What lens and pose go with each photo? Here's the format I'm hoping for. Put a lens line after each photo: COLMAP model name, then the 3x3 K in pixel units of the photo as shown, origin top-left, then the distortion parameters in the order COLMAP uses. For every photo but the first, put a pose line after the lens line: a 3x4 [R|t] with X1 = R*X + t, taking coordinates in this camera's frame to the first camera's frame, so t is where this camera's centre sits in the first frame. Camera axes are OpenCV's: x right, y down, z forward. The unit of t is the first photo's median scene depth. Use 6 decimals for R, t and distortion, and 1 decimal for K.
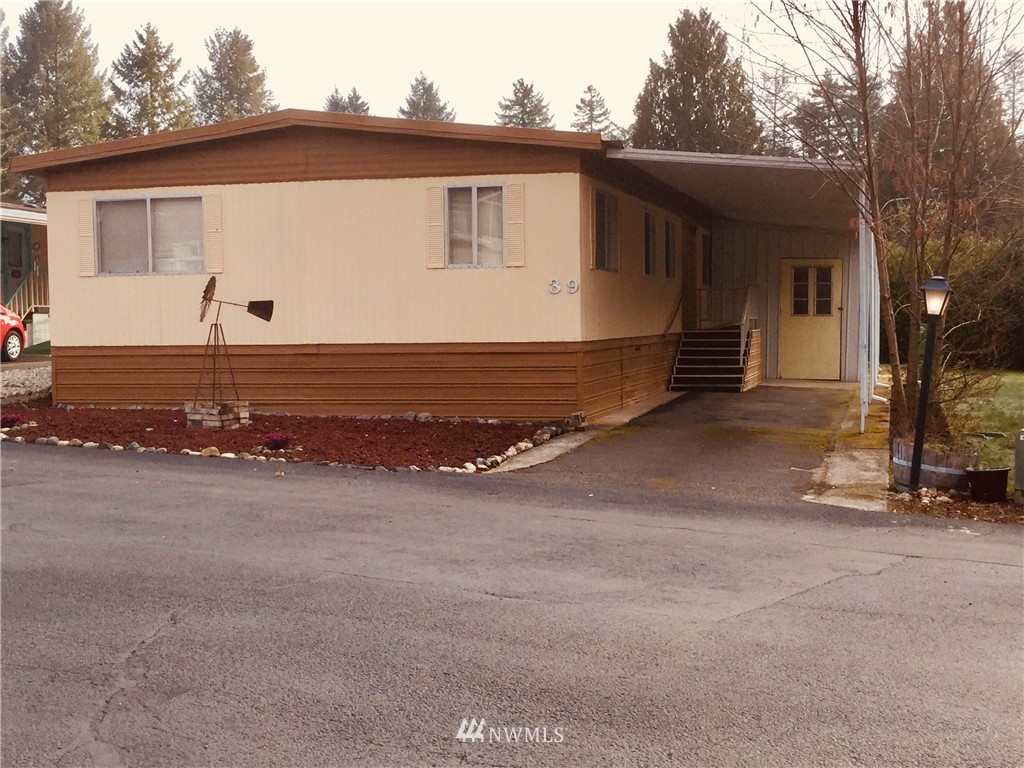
lens RADIAL K [[1406.5, 0, 512.0], [0, 1406.5, 384.0], [0, 0, 1]] dist [0.153659, 0.025671]
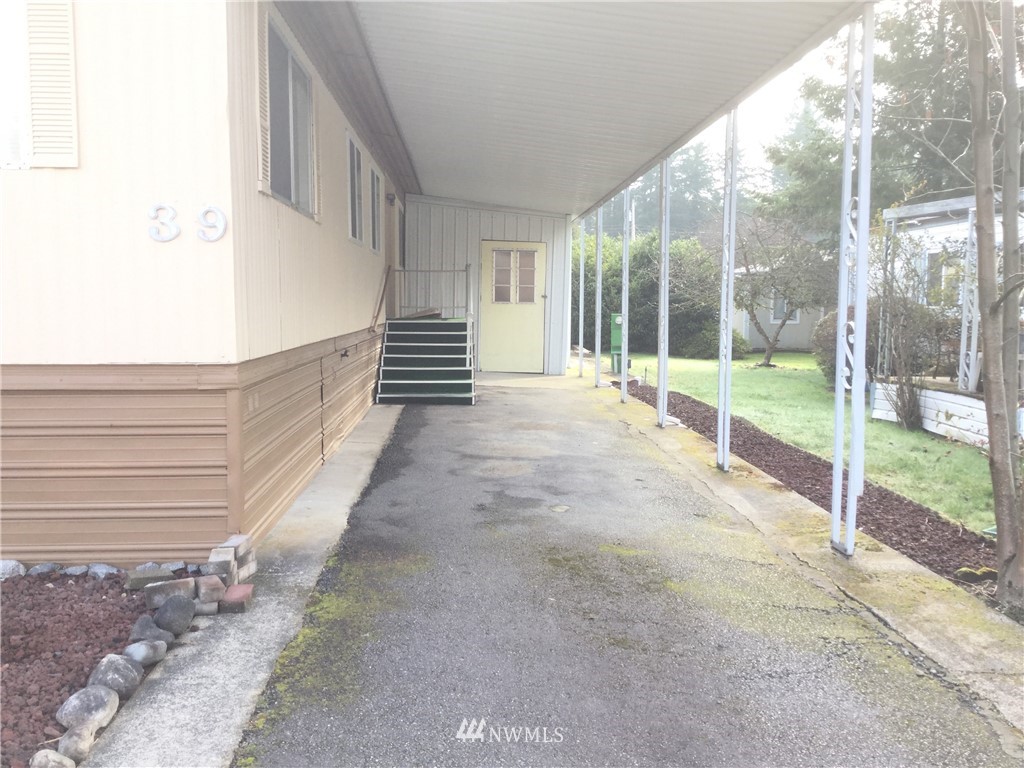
lens RADIAL K [[930.6, 0, 512.0], [0, 930.6, 384.0], [0, 0, 1]] dist [0.001853, -0.004462]
pose [[0.952195, -0.018045, 0.304957, 0.025153], [0.006399, 0.999213, 0.039146, -0.019815], [-0.305423, -0.035323, 0.951561, 0.424690]]
